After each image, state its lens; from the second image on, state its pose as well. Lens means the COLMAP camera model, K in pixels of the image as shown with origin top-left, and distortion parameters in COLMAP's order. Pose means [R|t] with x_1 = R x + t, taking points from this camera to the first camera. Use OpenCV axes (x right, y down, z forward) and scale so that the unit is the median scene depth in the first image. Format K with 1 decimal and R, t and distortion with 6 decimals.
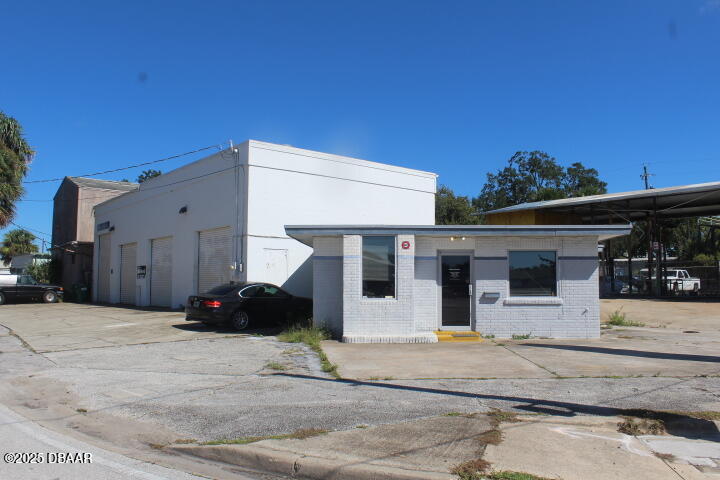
lens RADIAL K [[598.5, 0, 360.4], [0, 598.5, 248.9], [0, 0, 1]] dist [-0.168787, 0.155872]
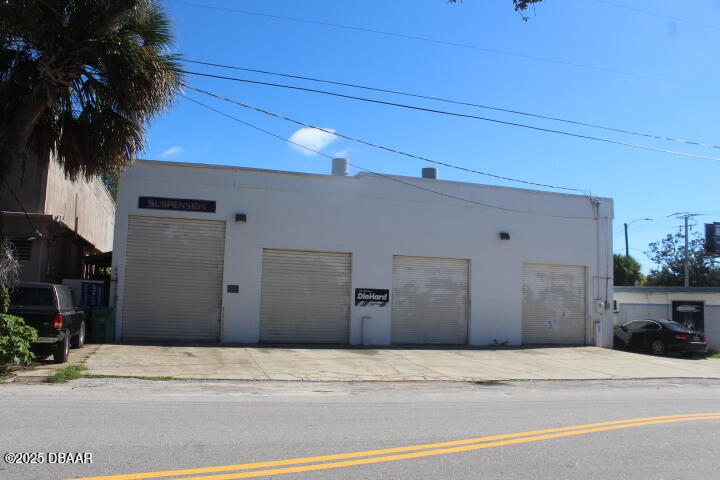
lens RADIAL K [[598.5, 0, 360.4], [0, 598.5, 248.9], [0, 0, 1]] dist [-0.168787, 0.155872]
pose [[0.379077, 0.102647, 0.919654, -1.556078], [-0.088596, 0.993289, -0.074347, 0.052973], [-0.921114, -0.053294, 0.385627, 1.078910]]
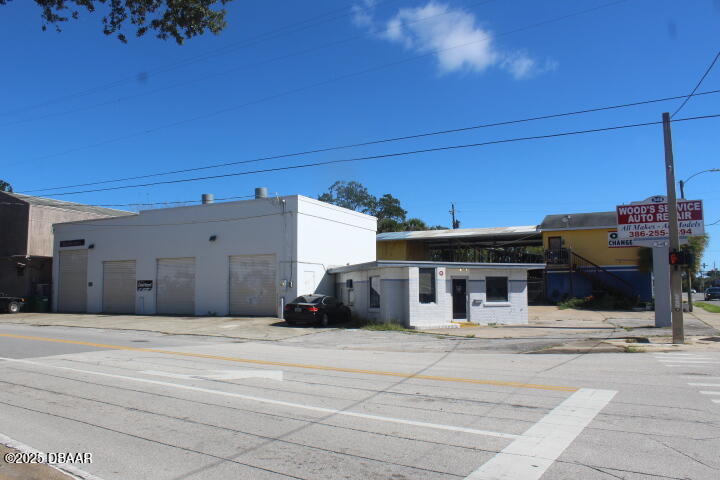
lens RADIAL K [[598.5, 0, 360.4], [0, 598.5, 248.9], [0, 0, 1]] dist [-0.168787, 0.155872]
pose [[0.914411, 0.027068, 0.403881, -0.671128], [-0.020509, 0.999578, -0.020558, -0.029104], [-0.404267, 0.010515, 0.914580, -0.403668]]
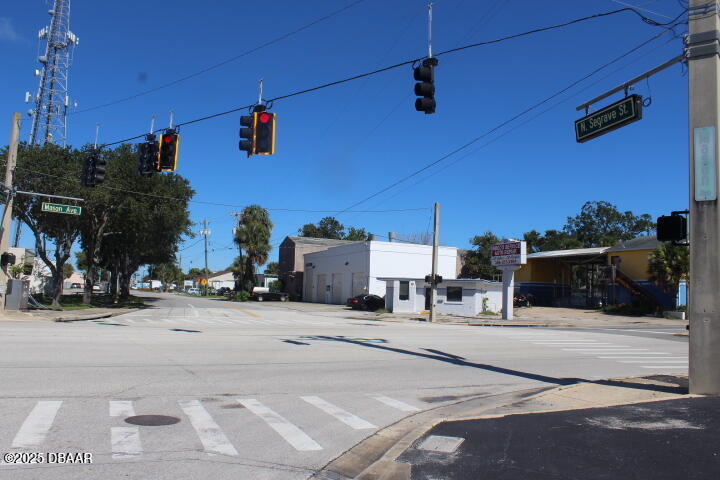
lens RADIAL K [[598.5, 0, 360.4], [0, 598.5, 248.9], [0, 0, 1]] dist [-0.168787, 0.155872]
pose [[0.962254, 0.009224, -0.271997, 0.534201], [-0.014586, 0.999737, -0.017697, -0.106215], [0.271762, 0.020996, 0.962135, -1.710479]]
